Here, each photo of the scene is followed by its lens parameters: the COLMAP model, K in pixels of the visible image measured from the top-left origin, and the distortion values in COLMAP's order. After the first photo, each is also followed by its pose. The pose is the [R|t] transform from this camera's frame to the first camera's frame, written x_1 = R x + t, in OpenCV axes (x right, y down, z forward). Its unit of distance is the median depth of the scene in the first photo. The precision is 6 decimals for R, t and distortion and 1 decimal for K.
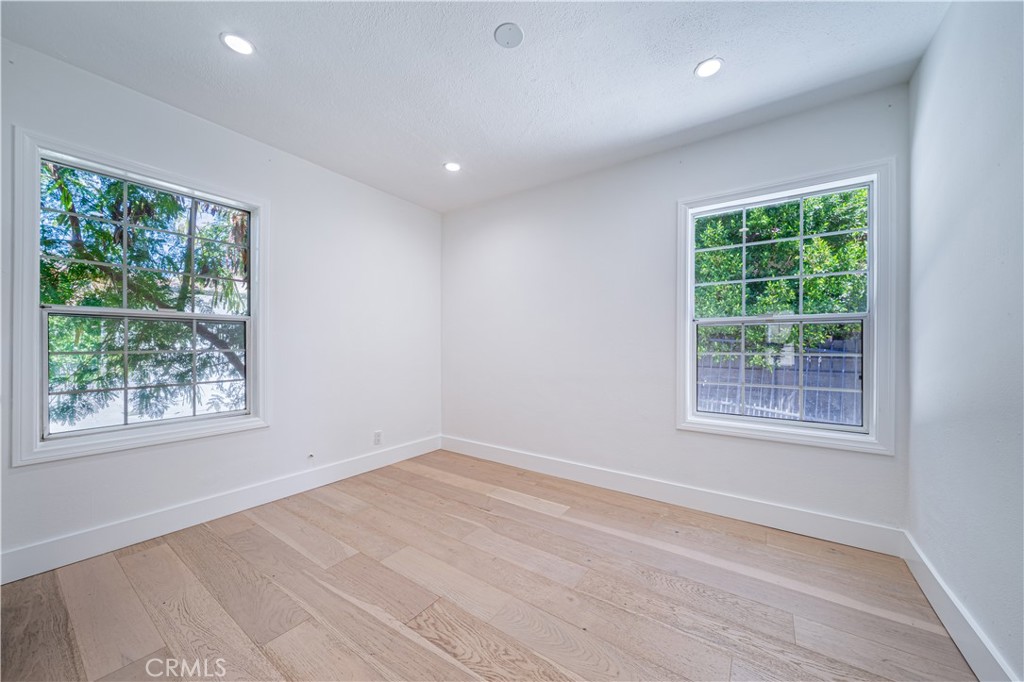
lens RADIAL K [[363.2, 0, 509.6], [0, 363.2, 345.7], [0, 0, 1]] dist [0.000042, 0.000019]
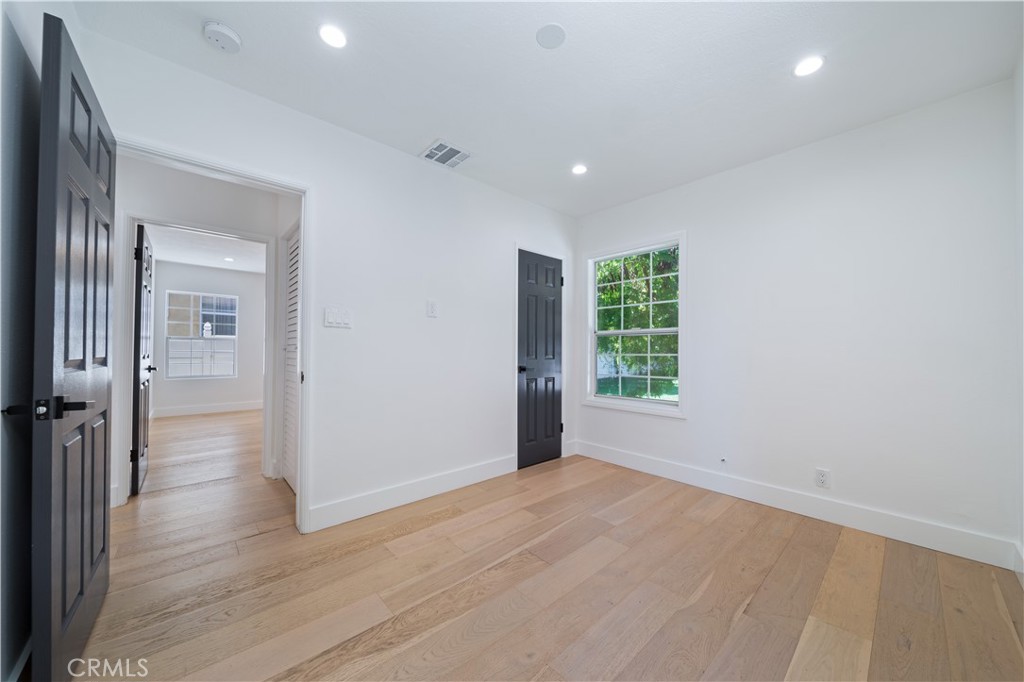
lens RADIAL K [[363.2, 0, 509.6], [0, 363.2, 345.7], [0, 0, 1]] dist [0.000042, 0.000019]
pose [[-0.221204, -0.019021, -0.975042, 0.745071], [-0.008047, 0.999811, -0.017679, 0.015173], [0.975194, 0.003935, -0.221315, 0.857692]]
